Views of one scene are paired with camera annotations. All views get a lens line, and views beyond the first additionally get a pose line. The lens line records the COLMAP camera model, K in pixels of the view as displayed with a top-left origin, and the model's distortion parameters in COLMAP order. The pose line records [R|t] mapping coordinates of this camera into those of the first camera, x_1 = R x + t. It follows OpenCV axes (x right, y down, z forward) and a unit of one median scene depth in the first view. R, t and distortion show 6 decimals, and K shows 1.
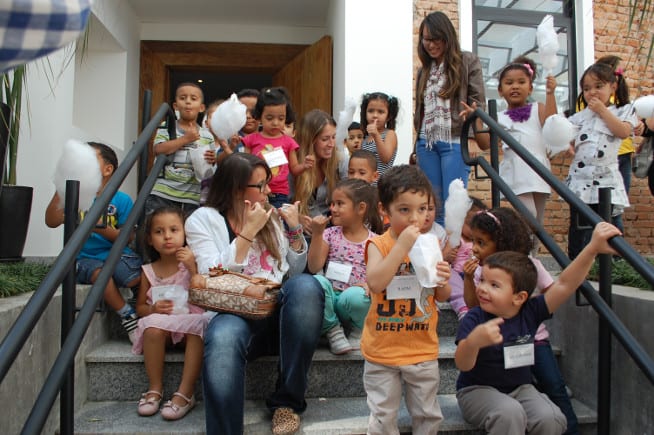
lens RADIAL K [[495.5, 0, 327.0], [0, 495.5, 217.5], [0, 0, 1]] dist [-0.100948, 0.009566]
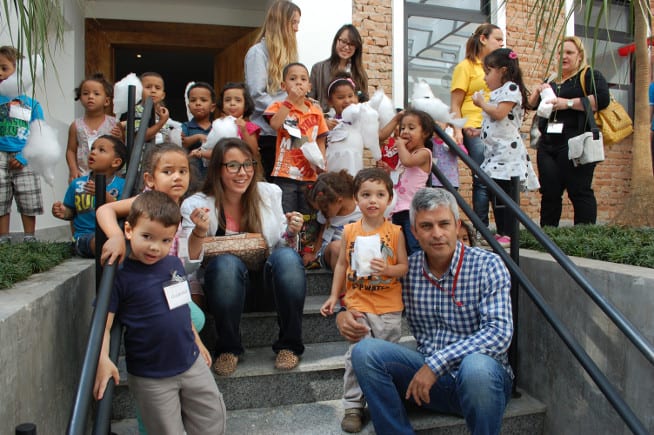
lens RADIAL K [[495.5, 0, 327.0], [0, 495.5, 217.5], [0, 0, 1]] dist [-0.100948, 0.009566]
pose [[0.984815, -0.024033, 0.171936, -0.070895], [0.010320, 0.996725, 0.080209, -0.026635], [-0.173300, -0.077216, 0.981837, -0.102932]]
